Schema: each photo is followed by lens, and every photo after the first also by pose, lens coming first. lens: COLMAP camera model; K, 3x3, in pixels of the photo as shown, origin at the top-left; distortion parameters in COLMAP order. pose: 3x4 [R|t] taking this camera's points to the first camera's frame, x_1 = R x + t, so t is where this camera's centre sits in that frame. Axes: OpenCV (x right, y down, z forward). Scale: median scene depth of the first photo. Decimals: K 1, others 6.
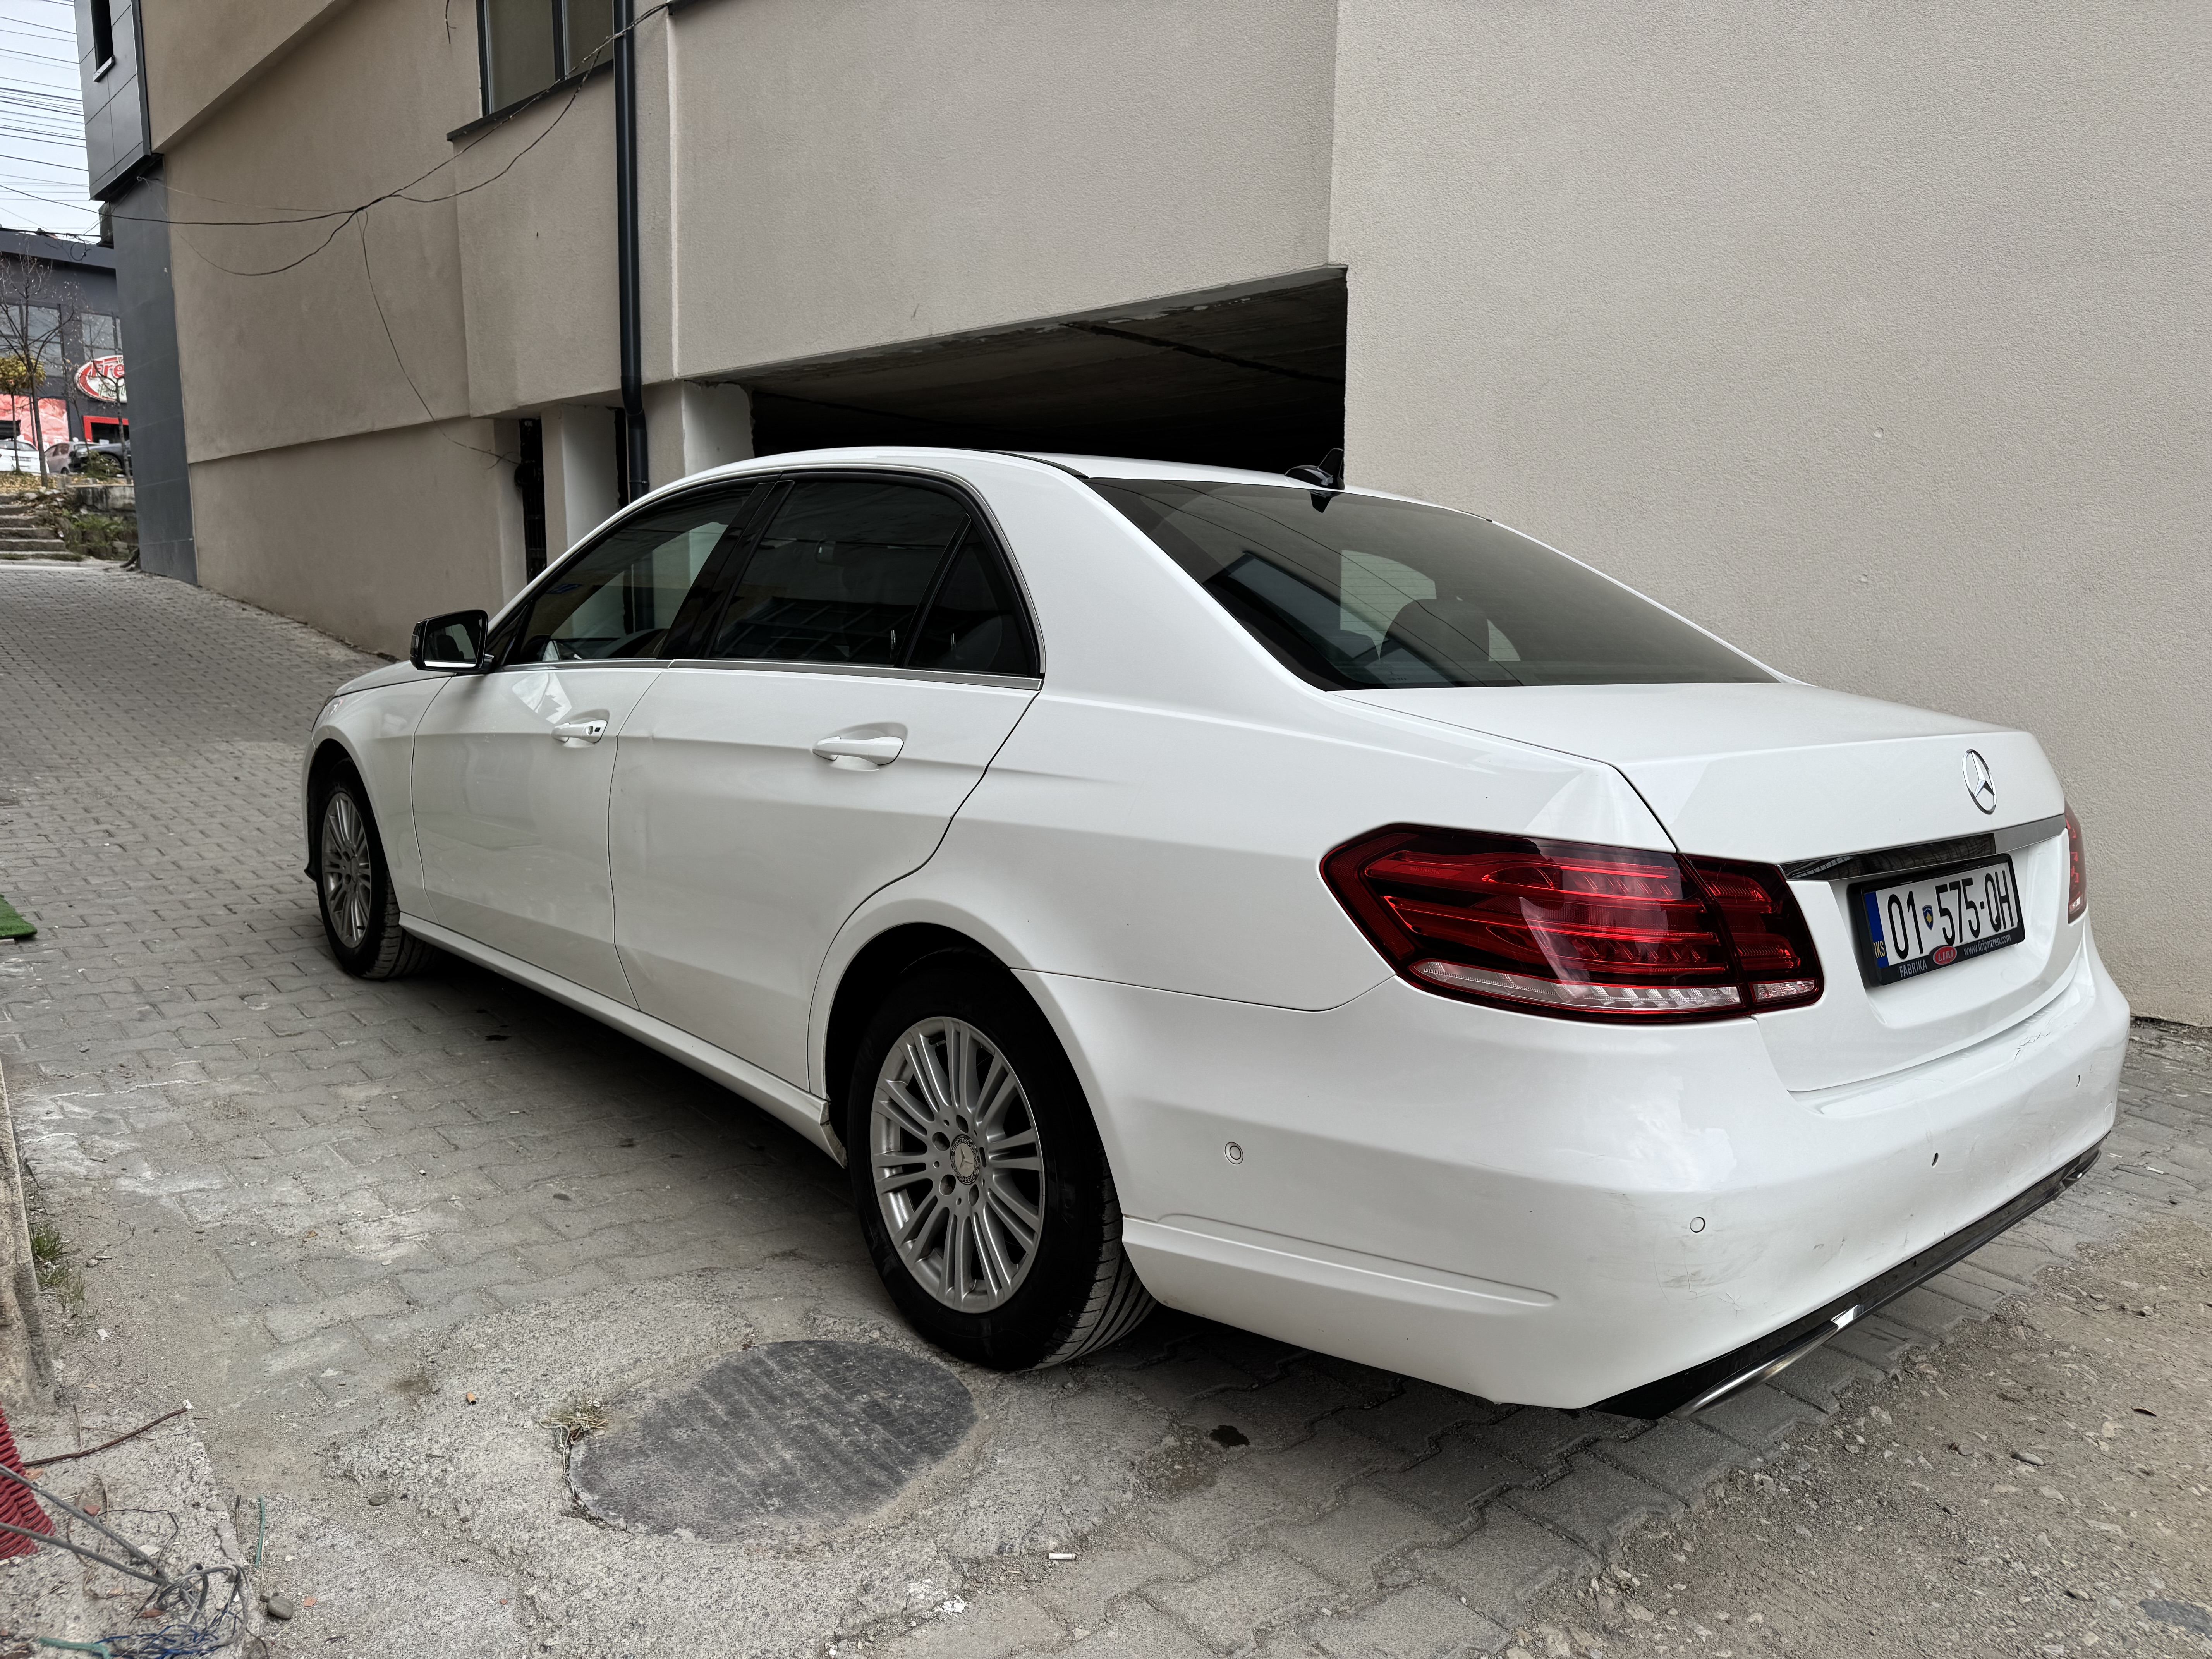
lens RADIAL K [[1526.2, 0, 1047.9], [0, 1526.2, 865.6], [0, 0, 1]] dist [0.004607, -0.003653]
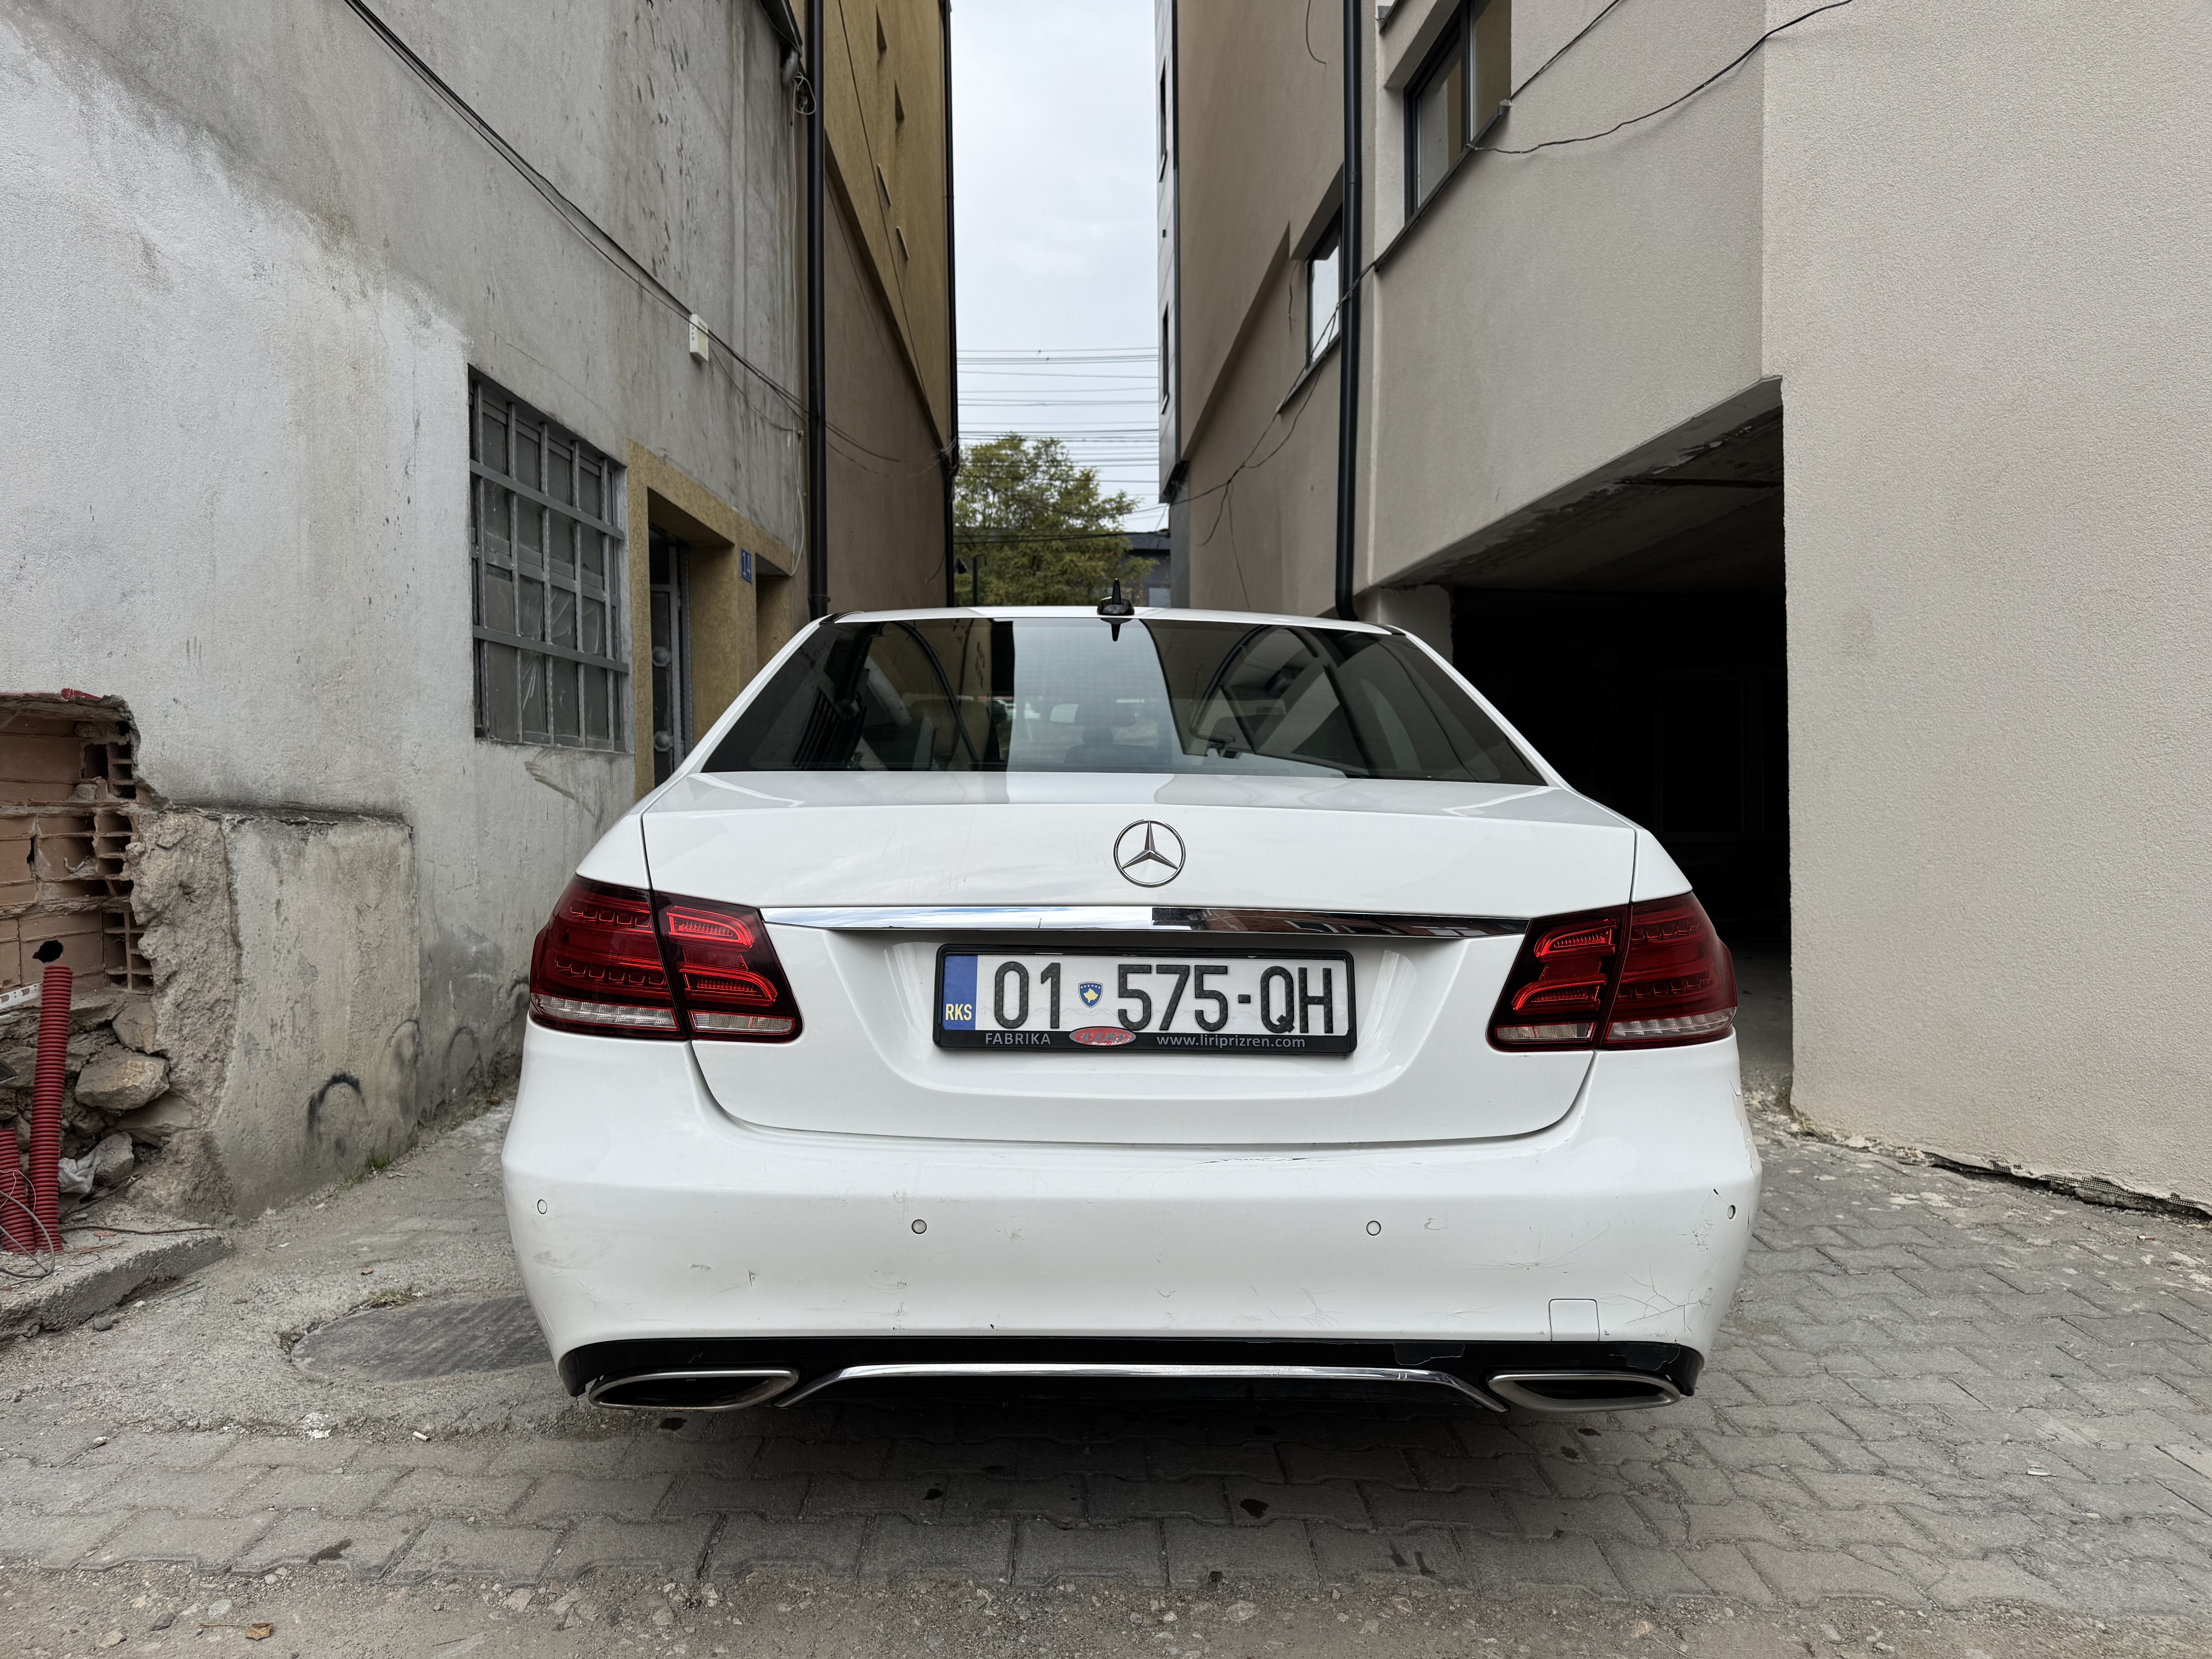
lens RADIAL K [[1502.9, 0, 1106.6], [0, 1502.9, 889.0], [0, 0, 1]] dist [0.000366, -0.008677]
pose [[0.778050, 0.014848, -0.628027, 0.961127], [-0.091898, 0.991656, -0.090406, 0.042786], [0.621444, 0.128054, 0.772923, 0.247008]]
